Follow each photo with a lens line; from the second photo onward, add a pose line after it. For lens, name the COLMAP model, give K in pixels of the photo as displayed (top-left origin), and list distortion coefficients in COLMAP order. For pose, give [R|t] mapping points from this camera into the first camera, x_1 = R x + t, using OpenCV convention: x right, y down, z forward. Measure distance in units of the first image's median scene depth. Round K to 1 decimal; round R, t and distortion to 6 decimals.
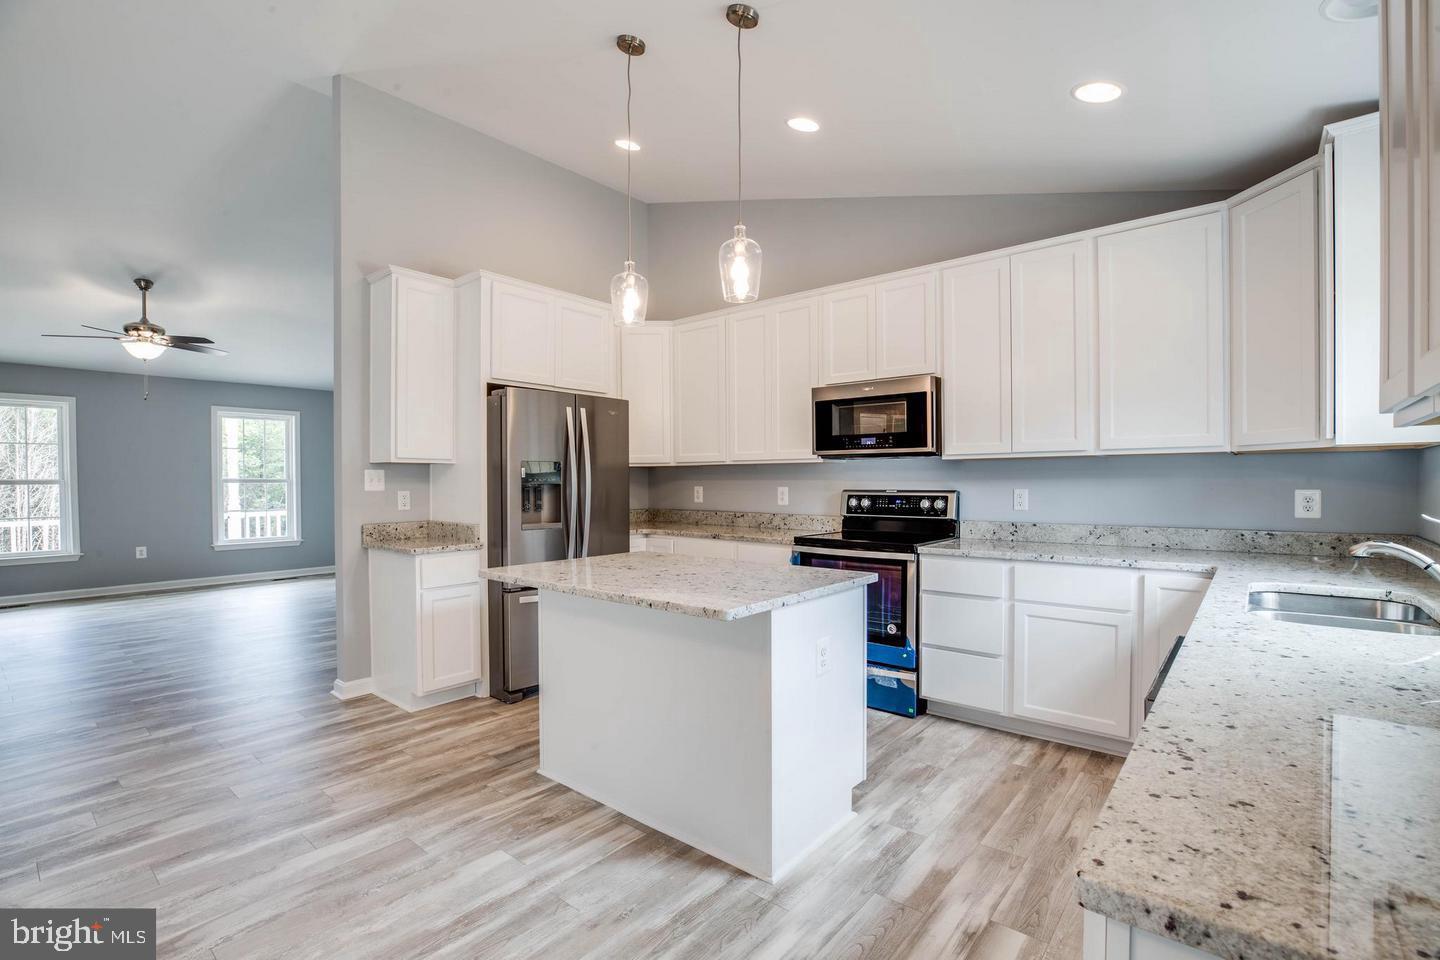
lens RADIAL K [[658.1, 0, 721.8], [0, 658.1, 484.8], [0, 0, 1]] dist [-0.036217, 0.008758]
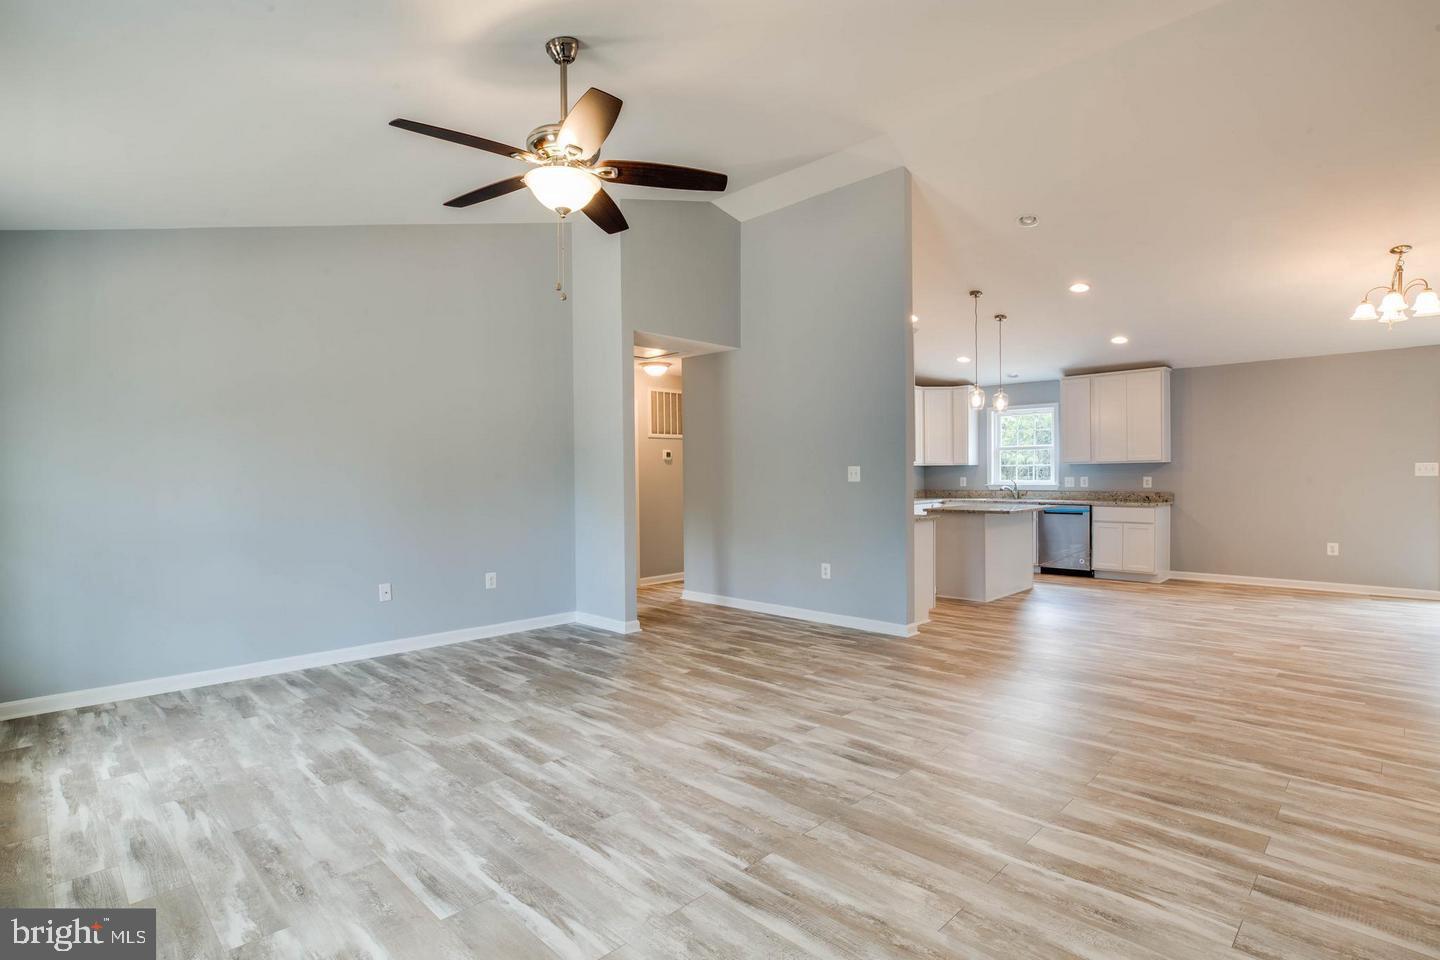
lens RADIAL K [[704.2, 0, 714.4], [0, 704.2, 485.8], [0, 0, 1]] dist [-0.031001, 0.006270]
pose [[0.088757, -0.011747, 0.995984, -2.111022], [0.017760, 0.999790, 0.010209, -0.004119], [-0.995895, 0.016783, 0.088947, 1.302165]]
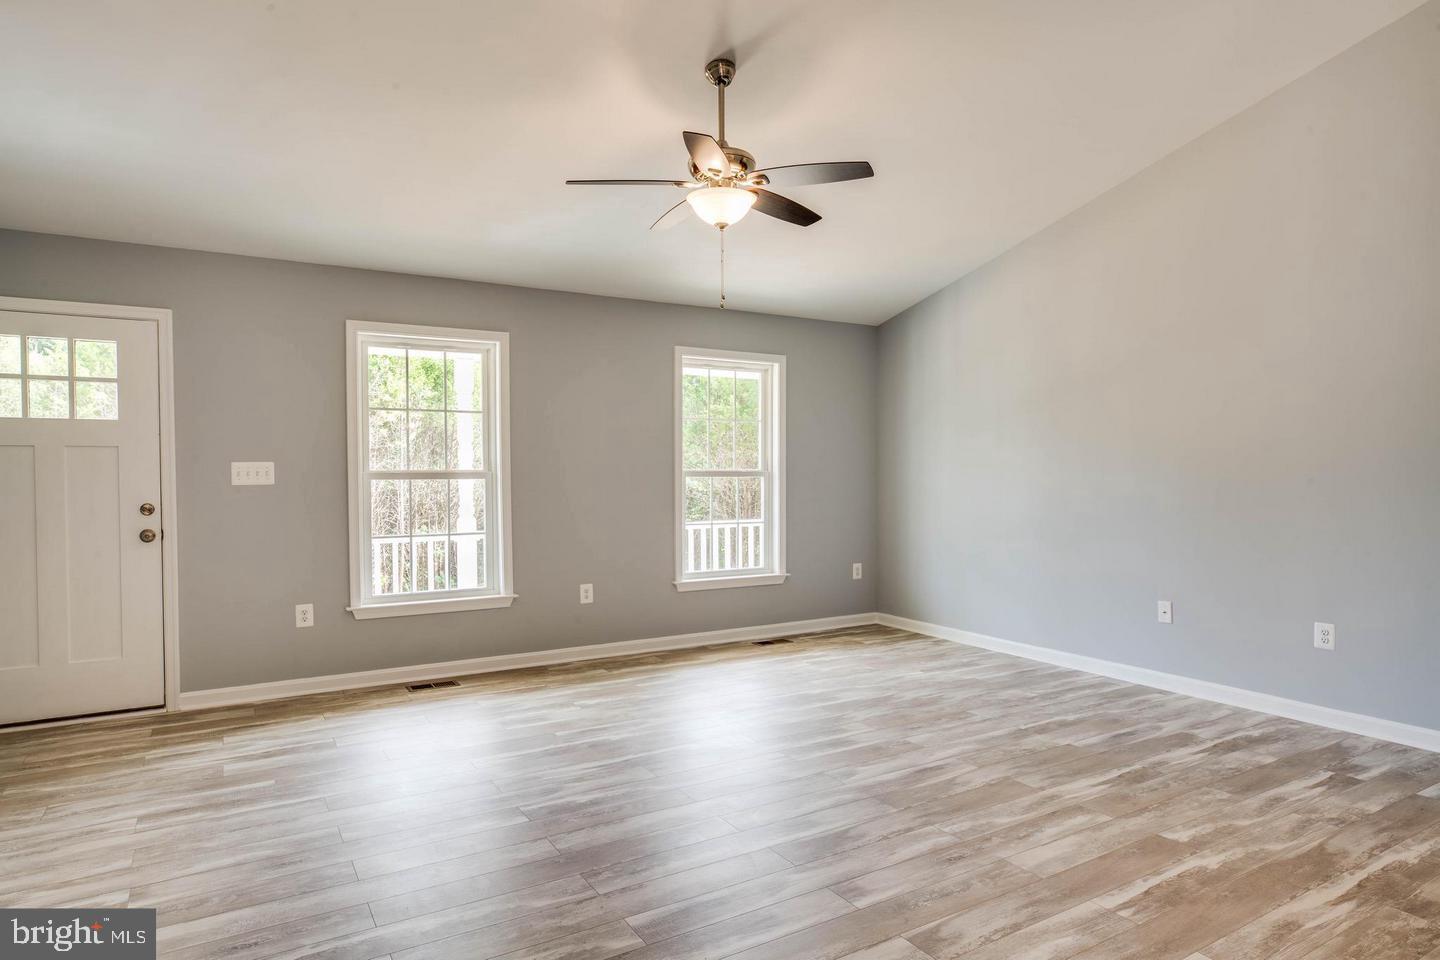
lens RADIAL K [[840.5, 0, 730.0], [0, 840.5, 473.2], [0, 0, 1]] dist [-0.016020, 0.006900]
pose [[0.949229, -0.000614, -0.314586, -1.048705], [-0.001592, 0.999976, -0.006758, -0.001750], [0.314582, 0.006915, 0.949205, 0.597986]]
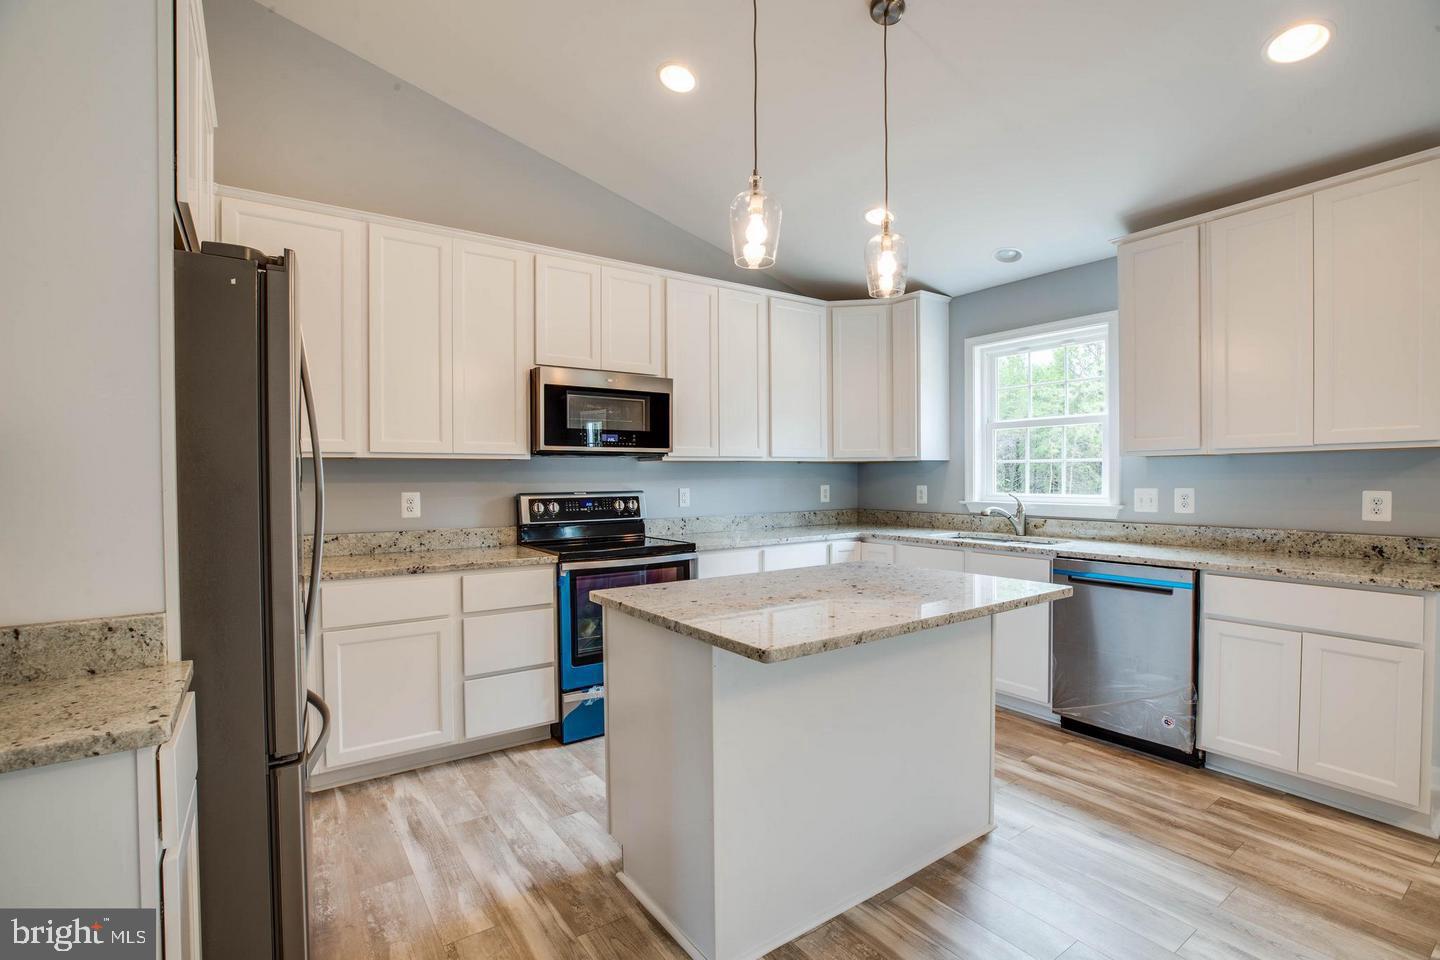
lens RADIAL K [[658.1, 0, 716.5], [0, 658.1, 485.6], [0, 0, 1]] dist [-0.036217, 0.008758]
pose [[0.260400, -0.009756, 0.965451, -0.633865], [0.012815, 0.999896, 0.006648, -0.005112], [-0.965416, 0.010641, 0.260498, 0.639024]]
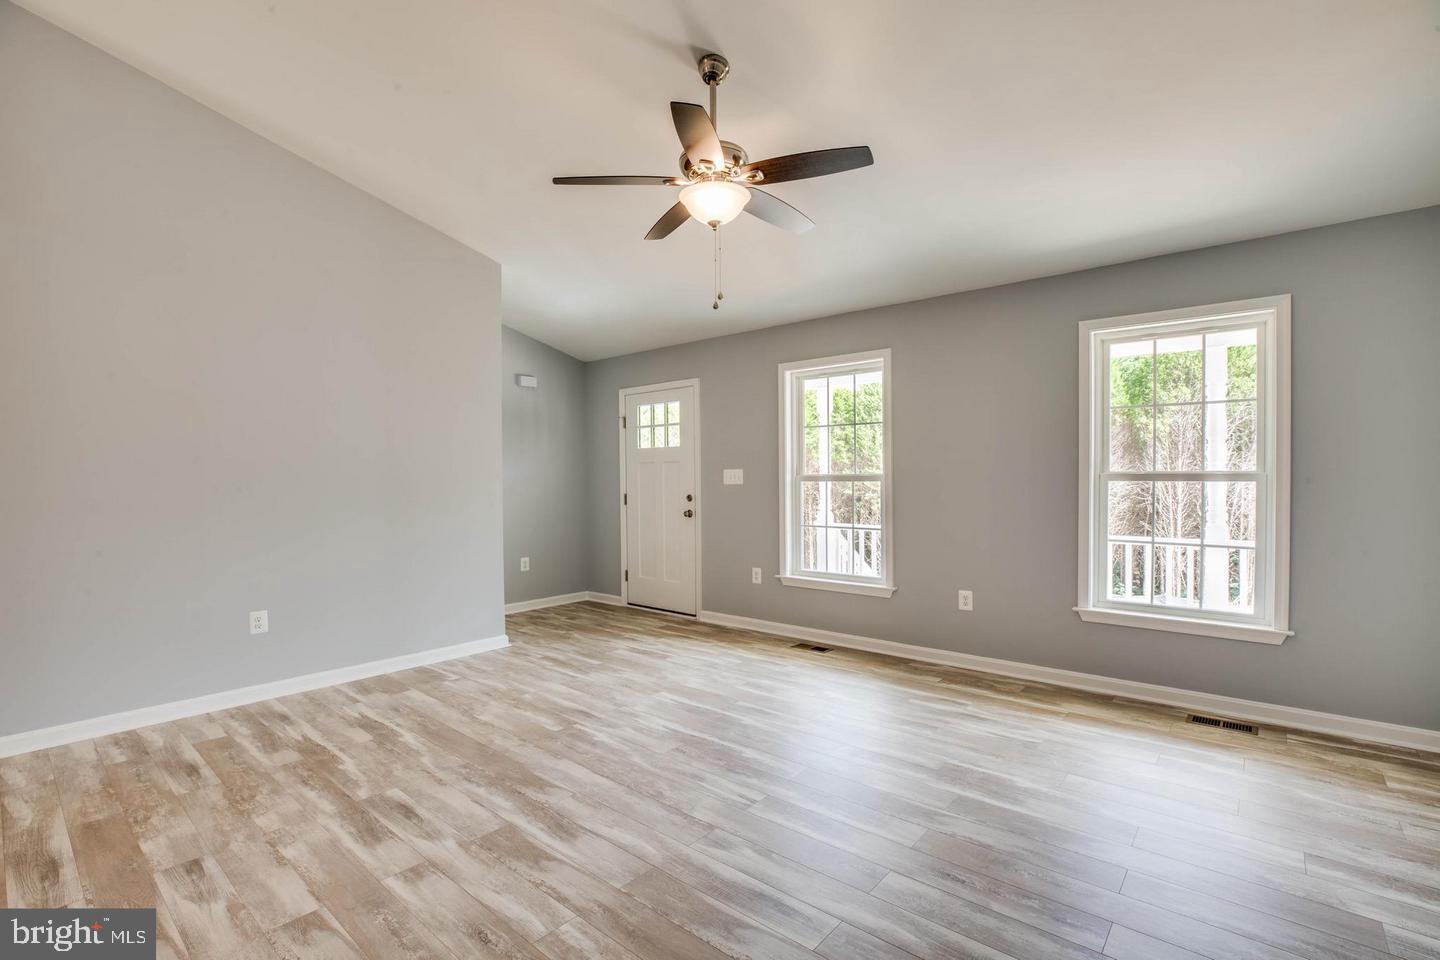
lens RADIAL K [[662.3, 0, 719.4], [0, 662.3, 478.9], [0, 0, 1]] dist [-0.029701, 0.003665]
pose [[-0.009517, 0.005657, -0.999939, -0.611905], [-0.002226, 0.999981, 0.005678, -0.012537], [0.999952, 0.002280, -0.009505, 1.539515]]
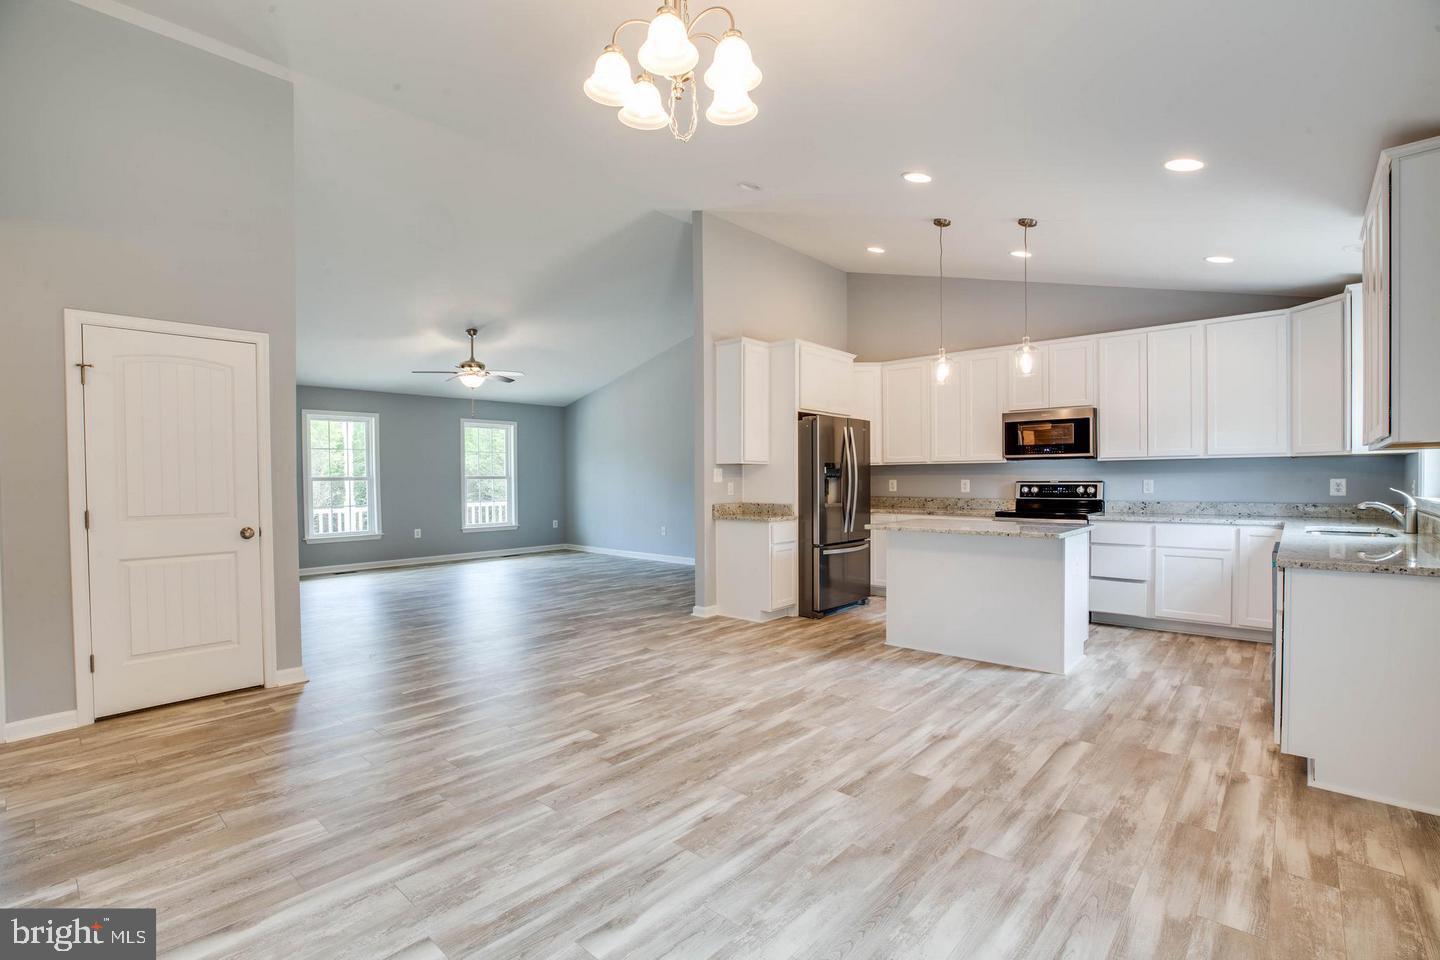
lens RADIAL K [[658.1, 0, 722.1], [0, 658.1, 485.7], [0, 0, 1]] dist [-0.036217, 0.008758]
pose [[0.999454, -0.003187, -0.032888, -0.494441], [0.003383, 0.999977, 0.005896, 0.008024], [0.032869, -0.006004, 0.999442, -0.561351]]
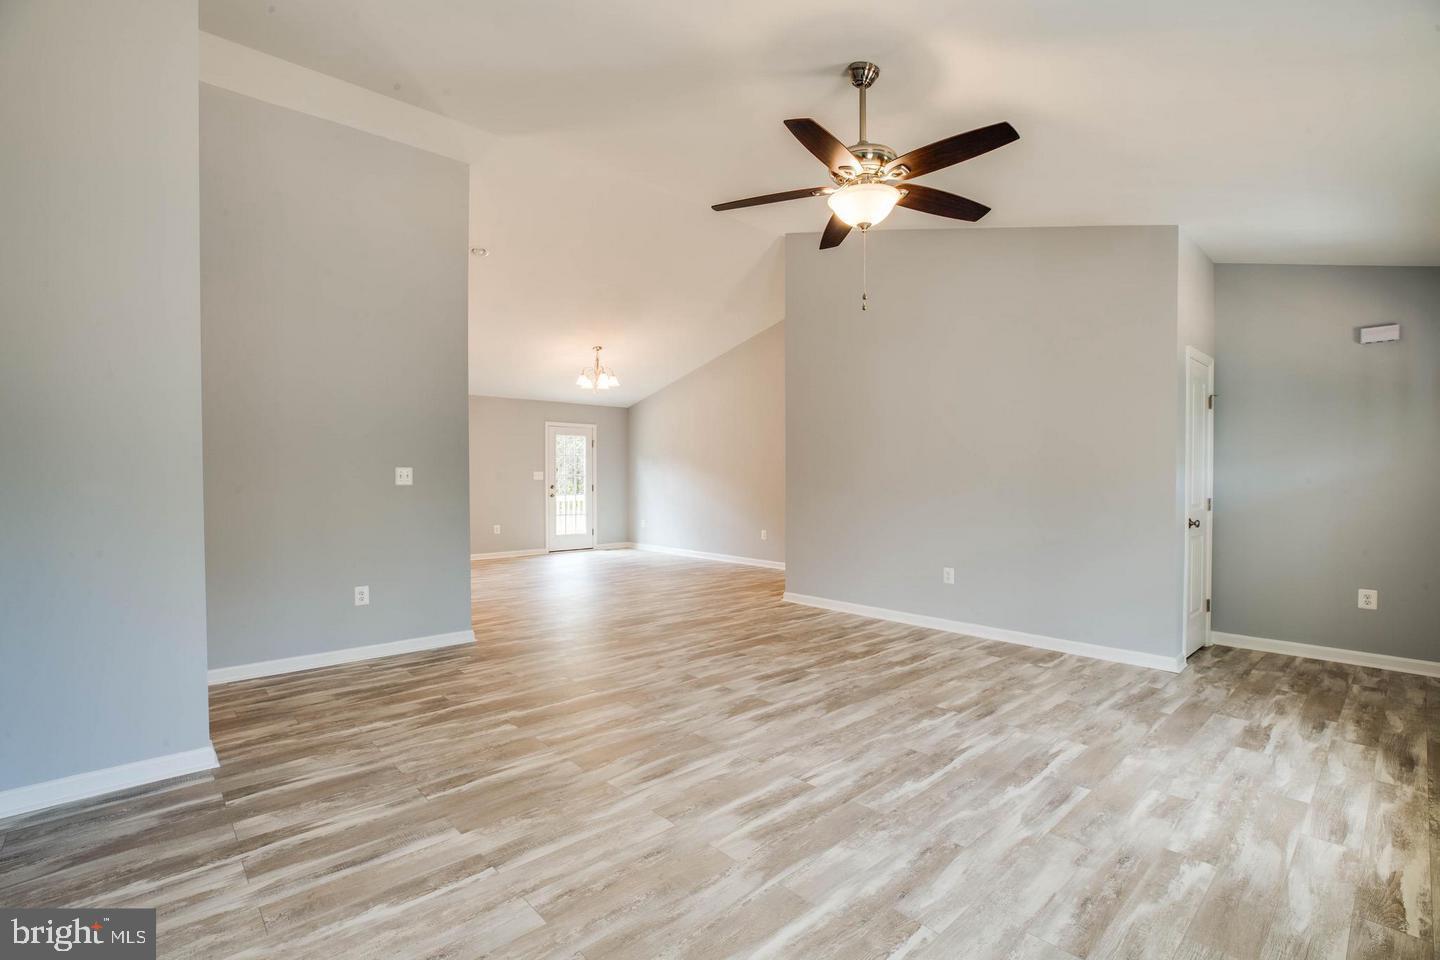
lens RADIAL K [[658.1, 0, 717.9], [0, 658.1, 490.8], [0, 0, 1]] dist [-0.036217, 0.008758]
pose [[-0.990763, -0.000039, 0.135604, -1.302670], [0.004377, 0.999470, 0.032270, -0.018438], [-0.135534, 0.032566, -0.990237, 2.297178]]
